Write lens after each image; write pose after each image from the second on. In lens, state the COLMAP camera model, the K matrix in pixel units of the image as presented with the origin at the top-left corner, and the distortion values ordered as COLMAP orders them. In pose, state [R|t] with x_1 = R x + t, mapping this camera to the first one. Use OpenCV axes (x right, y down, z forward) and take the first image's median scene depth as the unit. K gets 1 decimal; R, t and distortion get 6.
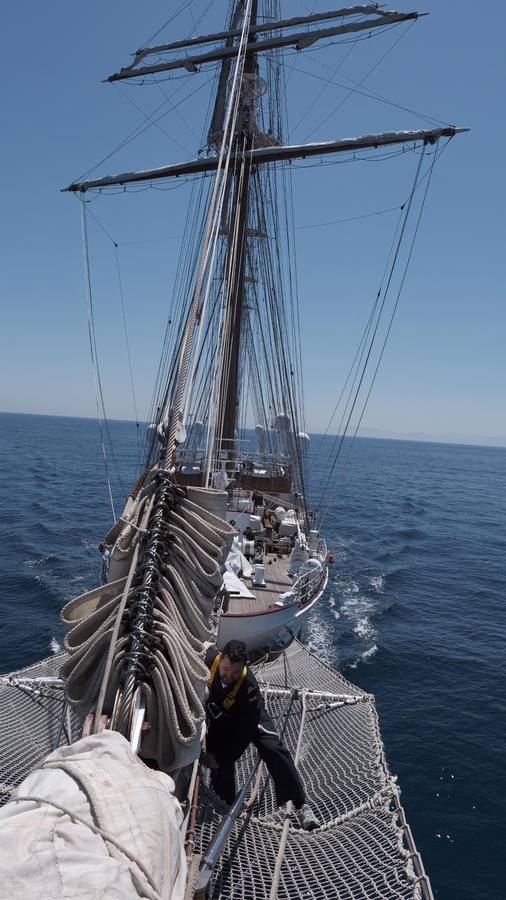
lens RADIAL K [[614.0, 0, 253.0], [0, 614.0, 450.0], [0, 0, 1]] dist [-0.007462, 0.001612]
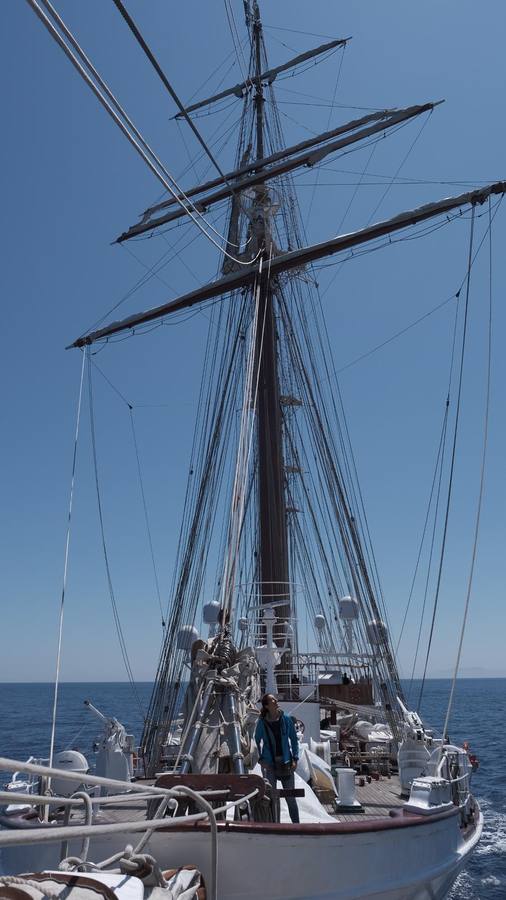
lens RADIAL K [[614.0, 0, 253.0], [0, 614.0, 450.0], [0, 0, 1]] dist [-0.007462, 0.001612]
pose [[0.991773, -0.112226, -0.061584, -0.003029], [0.080136, 0.919441, -0.384976, 0.097490], [0.099827, 0.376874, 0.920870, 0.302218]]
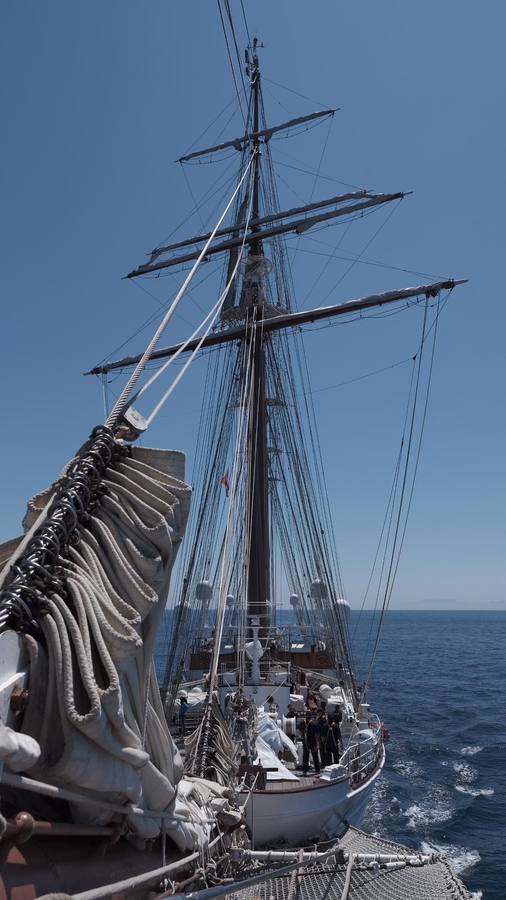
lens RADIAL K [[632.1, 0, 253.0], [0, 632.1, 450.0], [0, 0, 1]] dist [-0.004751, 0.000090]
pose [[0.995851, -0.081356, -0.040768, 0.008203], [0.066402, 0.955995, -0.285770, 0.032295], [0.062223, 0.281878, 0.957431, 0.026174]]
